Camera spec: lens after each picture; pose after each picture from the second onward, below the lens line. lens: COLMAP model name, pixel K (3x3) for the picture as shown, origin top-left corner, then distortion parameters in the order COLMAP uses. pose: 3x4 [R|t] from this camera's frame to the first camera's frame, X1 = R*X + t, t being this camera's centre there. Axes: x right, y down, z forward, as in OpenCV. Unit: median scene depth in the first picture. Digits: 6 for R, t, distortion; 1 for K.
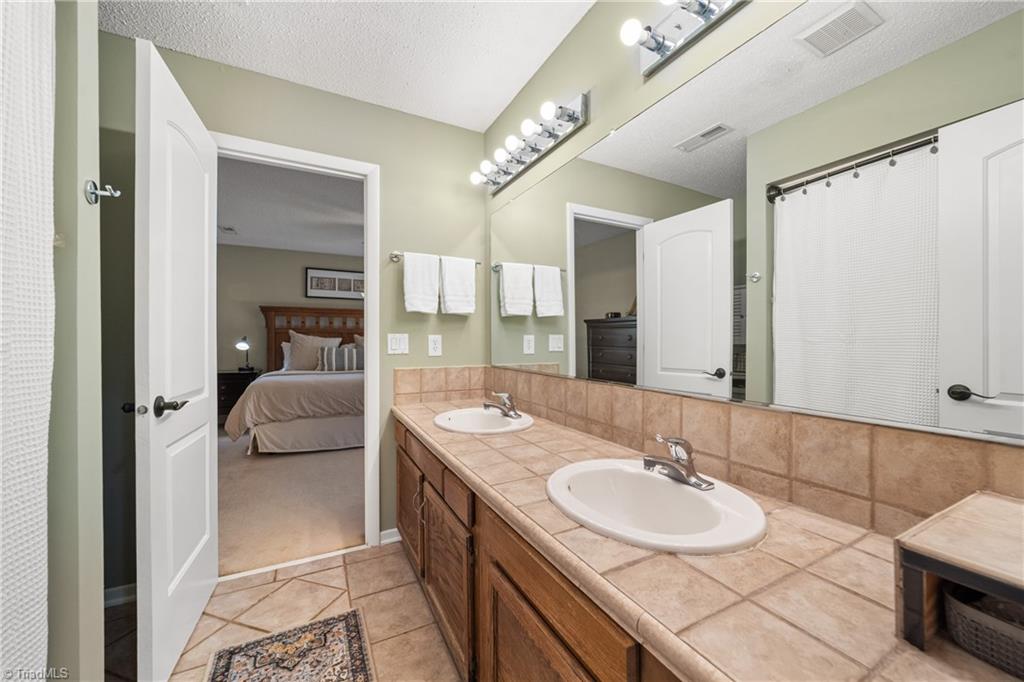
lens RADIAL K [[393.9, 0, 512.5], [0, 393.9, 340.2], [0, 0, 1]] dist [-0.017405, 0.005128]
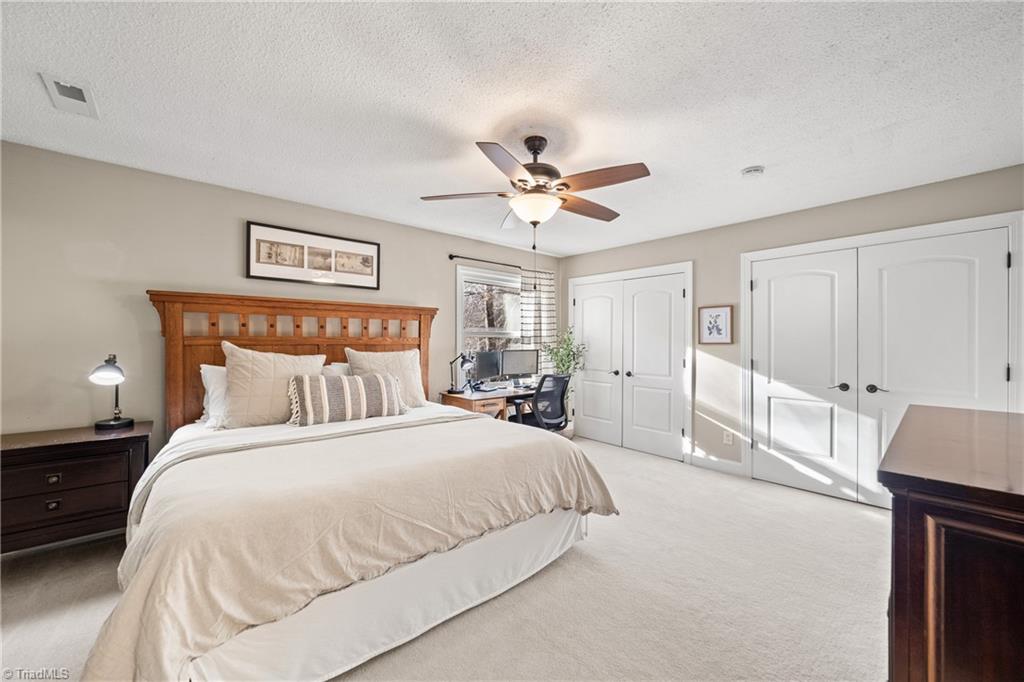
lens RADIAL K [[393.9, 0, 514.0], [0, 393.9, 340.2], [0, 0, 1]] dist [-0.017405, 0.005128]
pose [[0.969728, 0.003034, 0.244167, -0.323241], [-0.003210, 0.999995, 0.000321, -0.027809], [-0.244165, -0.001095, 0.969733, 0.422868]]
